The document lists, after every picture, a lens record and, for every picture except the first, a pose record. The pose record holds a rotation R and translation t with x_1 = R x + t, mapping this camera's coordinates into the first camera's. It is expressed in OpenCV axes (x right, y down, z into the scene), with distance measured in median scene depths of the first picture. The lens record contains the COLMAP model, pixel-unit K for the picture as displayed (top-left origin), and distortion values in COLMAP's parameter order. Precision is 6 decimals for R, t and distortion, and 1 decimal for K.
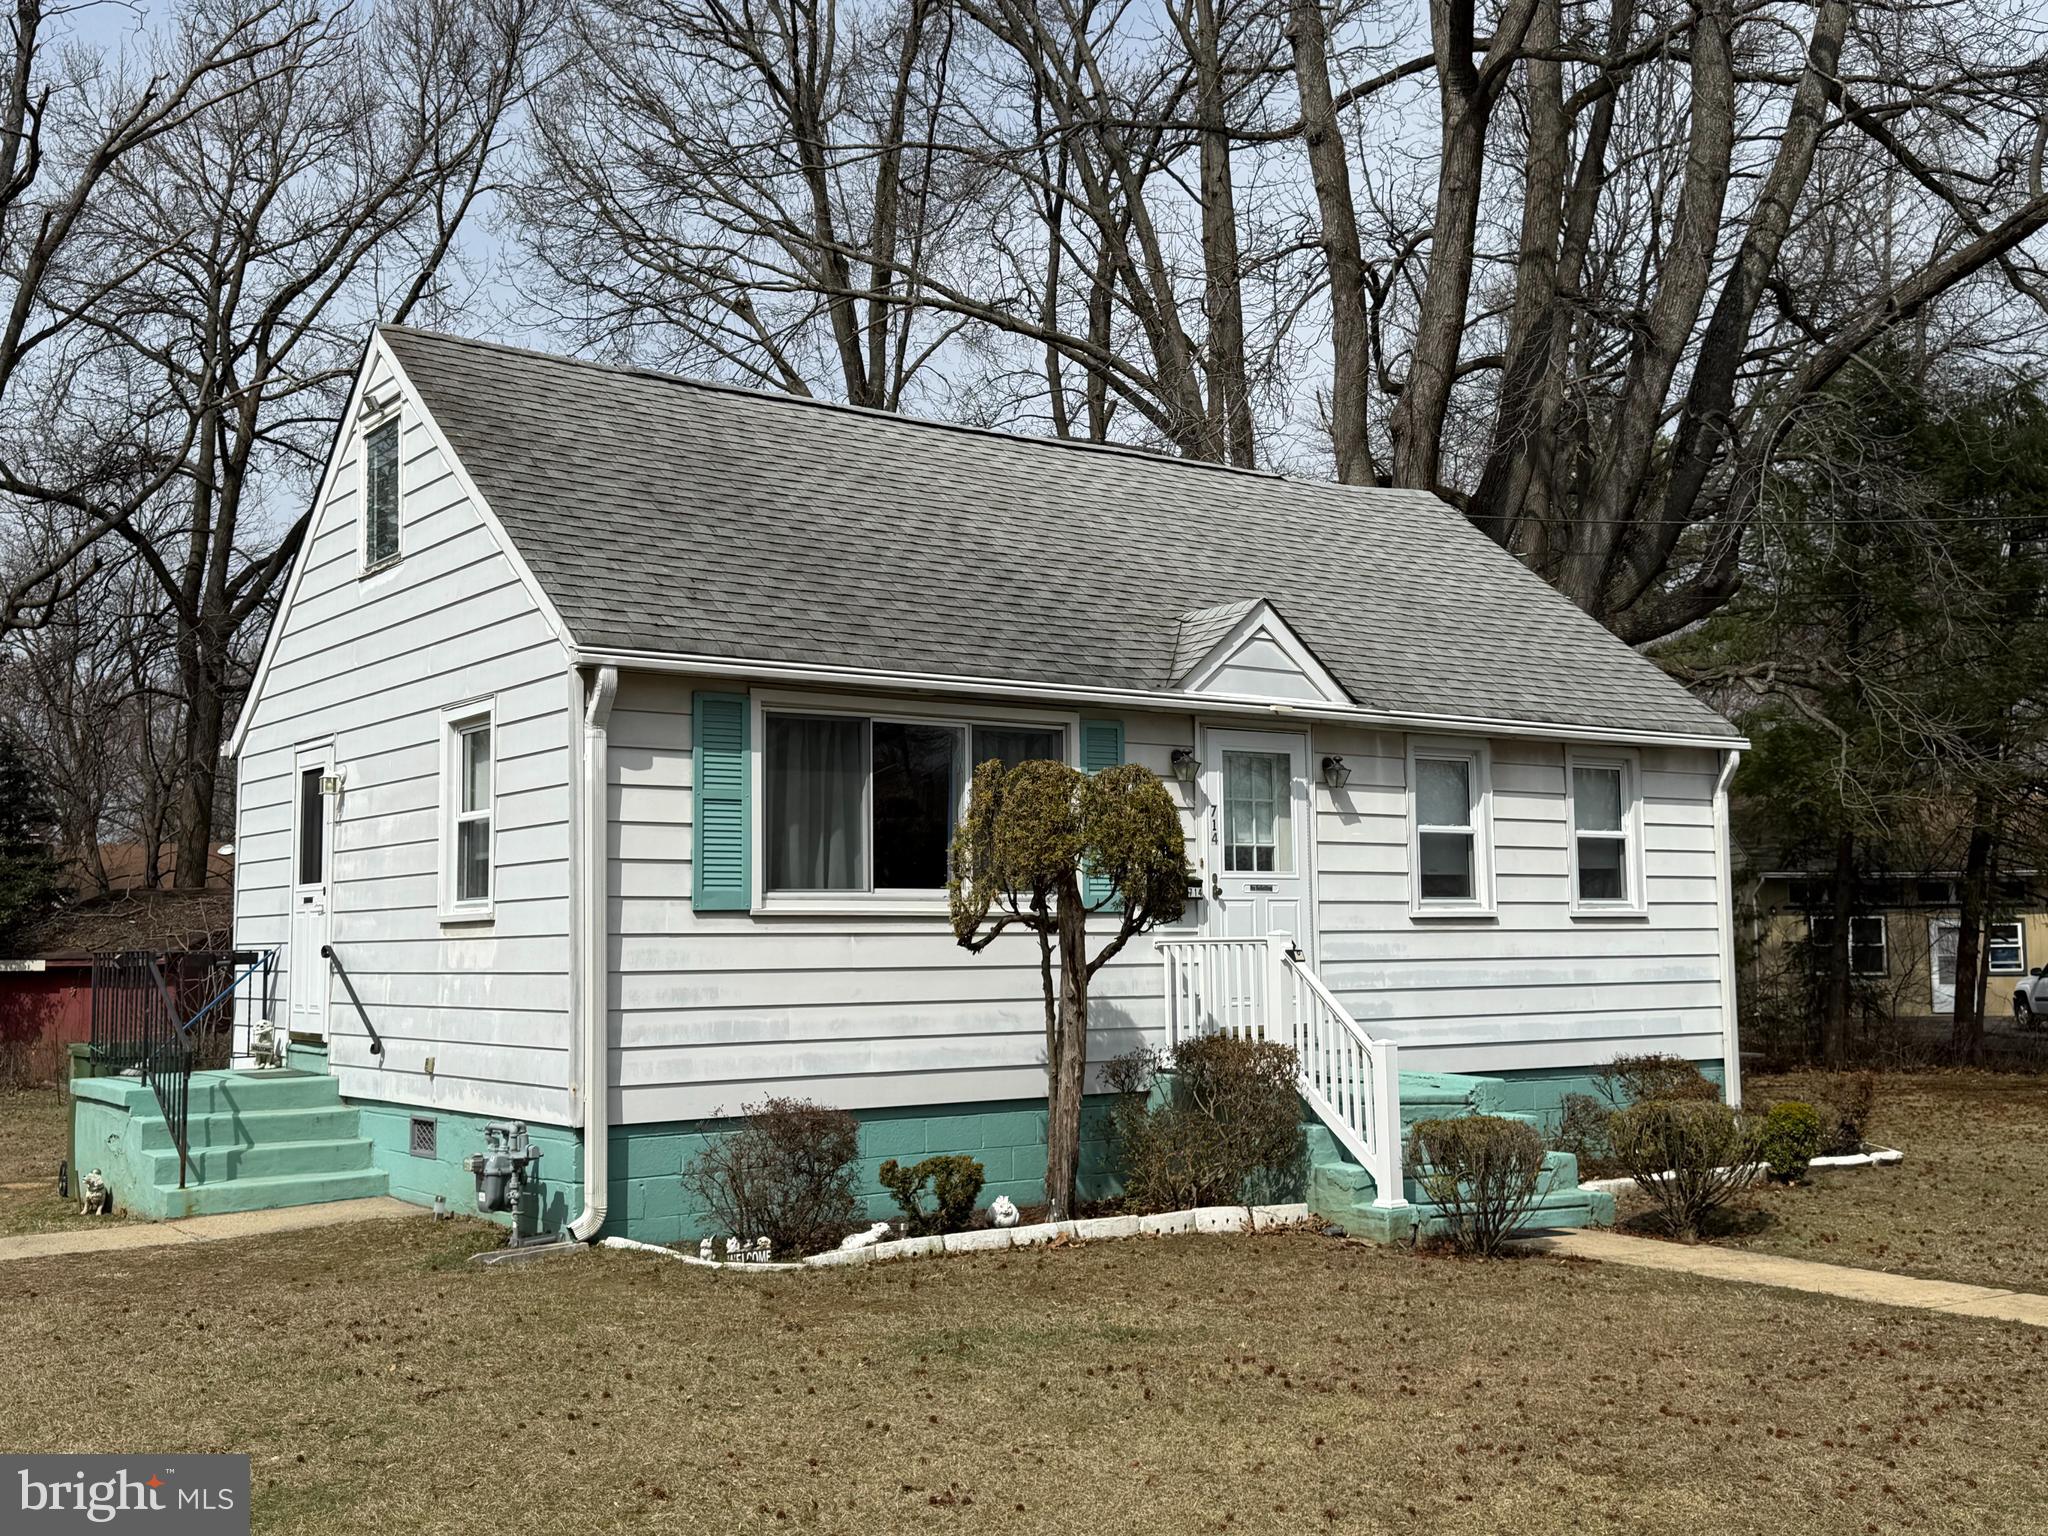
lens RADIAL K [[2121.8, 0, 1024.0], [0, 2121.8, 768.0], [0, 0, 1]] dist [0.094755, 0.001953]
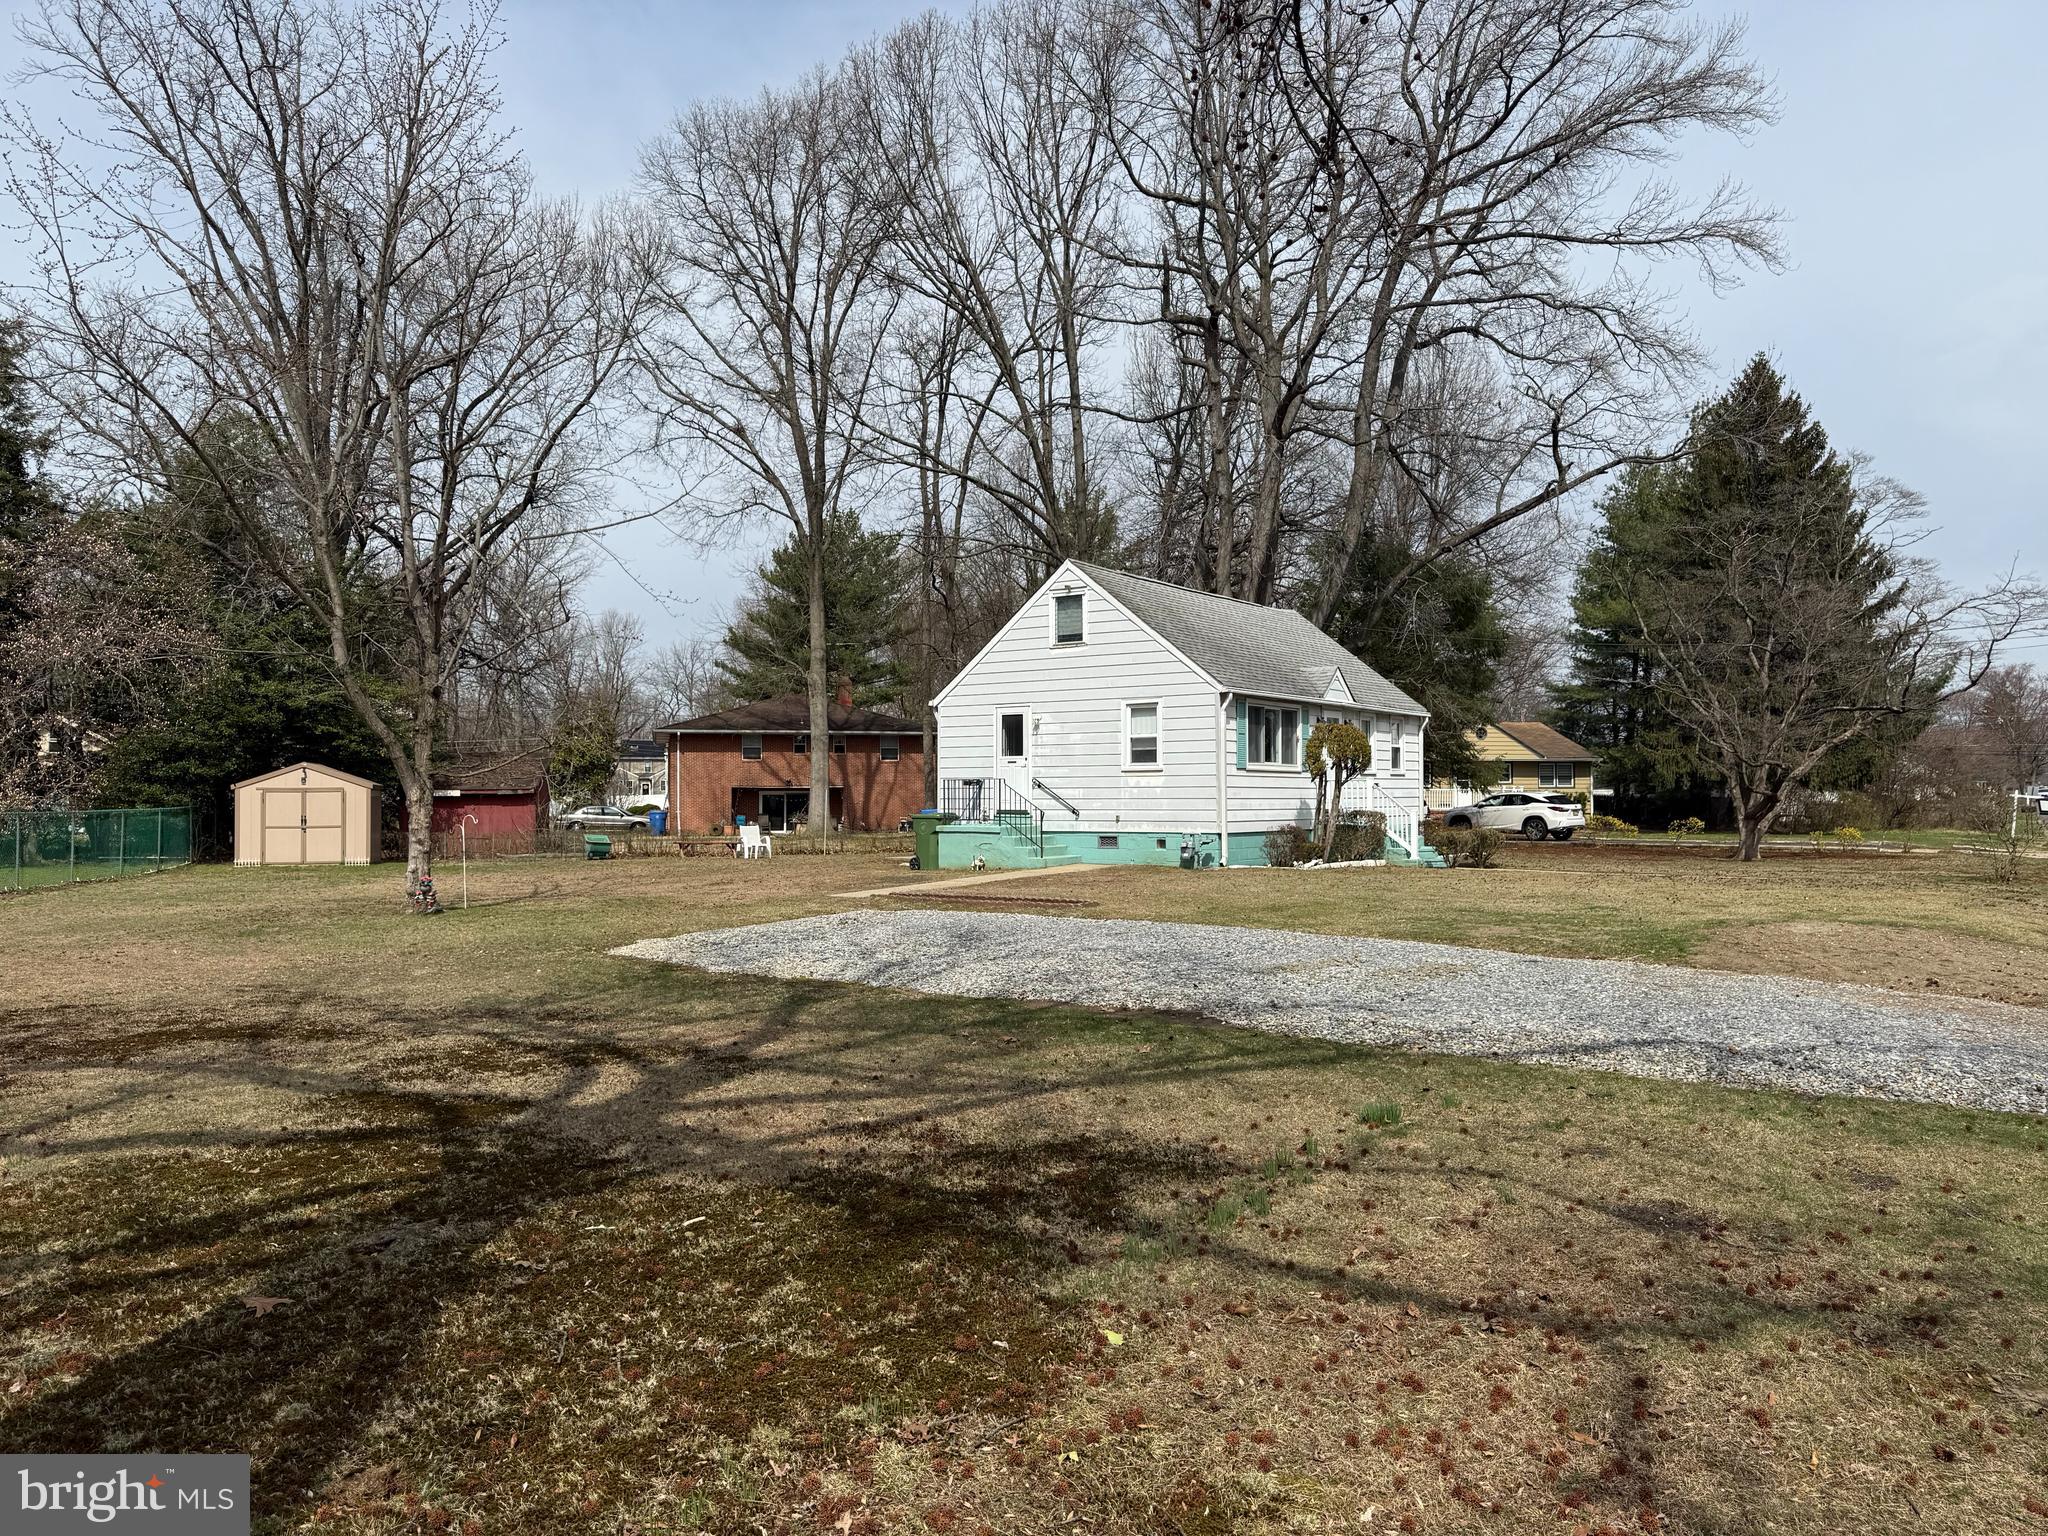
lens RADIAL K [[1477.9, 0, 1024.0], [0, 1477.9, 768.0], [0, 0, 1]] dist [0.085669, -0.000581]
pose [[0.941364, 0.013757, 0.337113, -1.001882], [-0.034097, 0.997932, 0.054489, -0.035857], [-0.335667, -0.062788, 0.939886, -0.818633]]
